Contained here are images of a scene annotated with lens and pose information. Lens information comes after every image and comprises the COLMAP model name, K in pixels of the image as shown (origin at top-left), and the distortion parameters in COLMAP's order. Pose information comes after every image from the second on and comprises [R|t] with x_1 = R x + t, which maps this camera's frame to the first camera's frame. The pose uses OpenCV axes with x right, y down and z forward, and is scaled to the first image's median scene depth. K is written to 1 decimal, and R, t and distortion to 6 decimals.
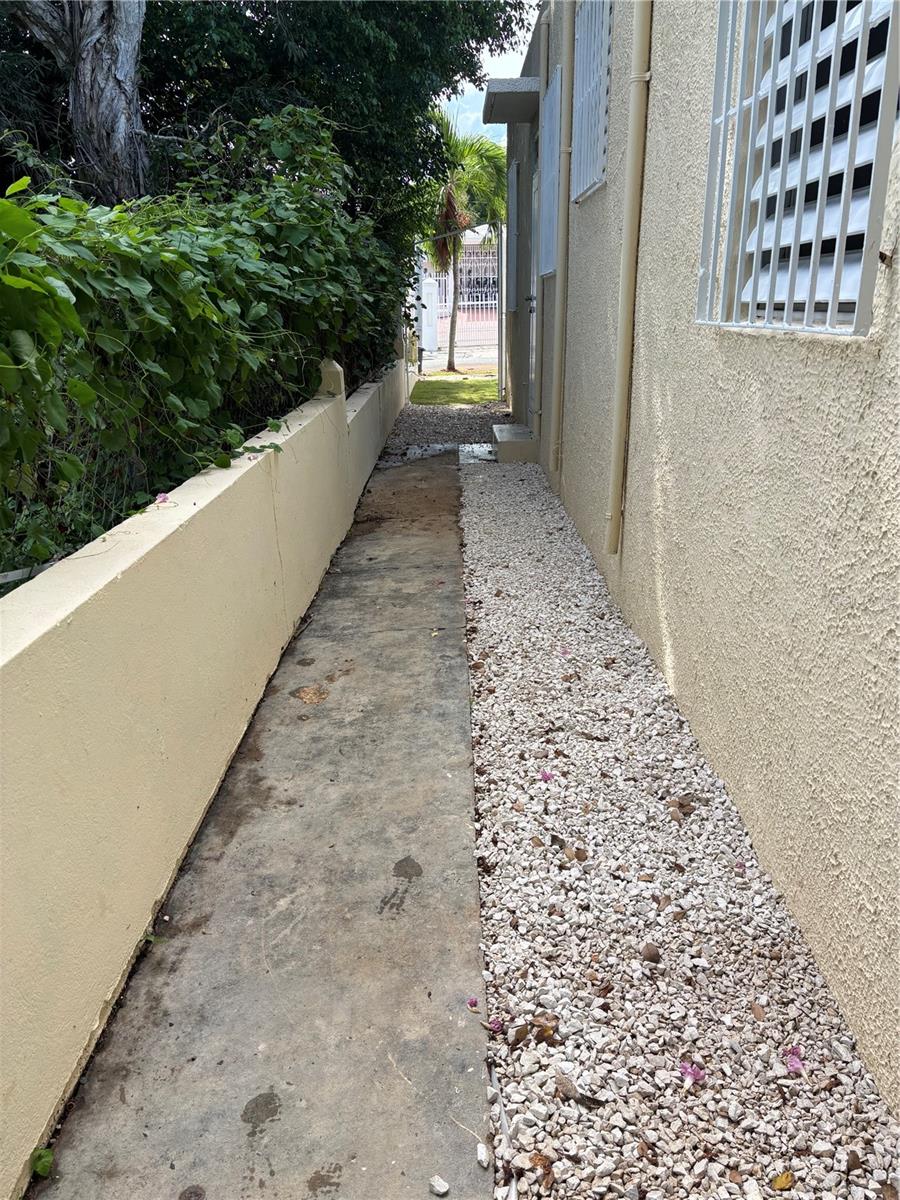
lens RADIAL K [[901.2, 0, 446.0], [0, 901.2, 611.9], [0, 0, 1]] dist [0.063614, -0.065211]
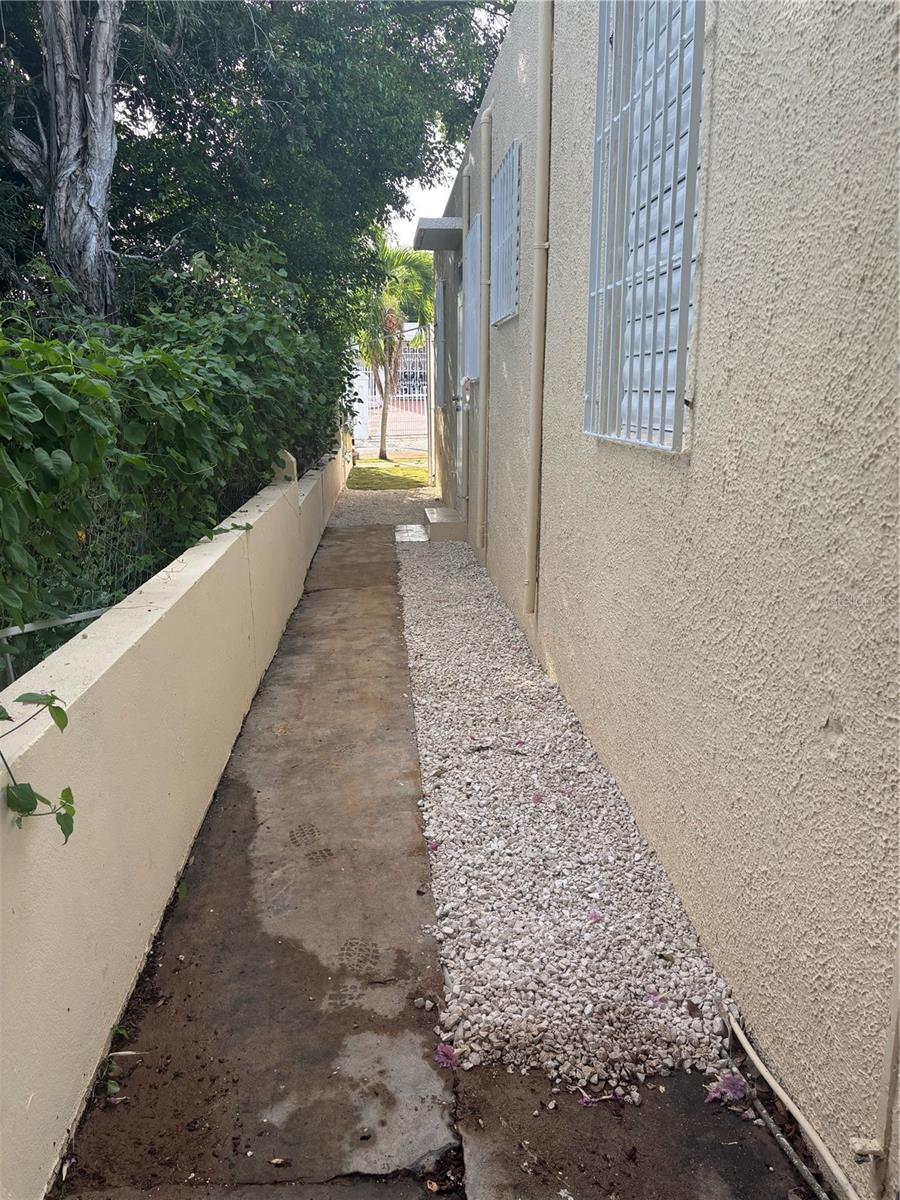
lens RADIAL K [[901.2, 0, 442.5], [0, 901.2, 604.0], [0, 0, 1]] dist [0.063614, -0.065211]
pose [[0.997134, -0.004905, 0.075497, -0.022266], [0.012292, 0.995140, -0.097701, 0.038131], [-0.074651, 0.098349, 0.992348, -0.178155]]
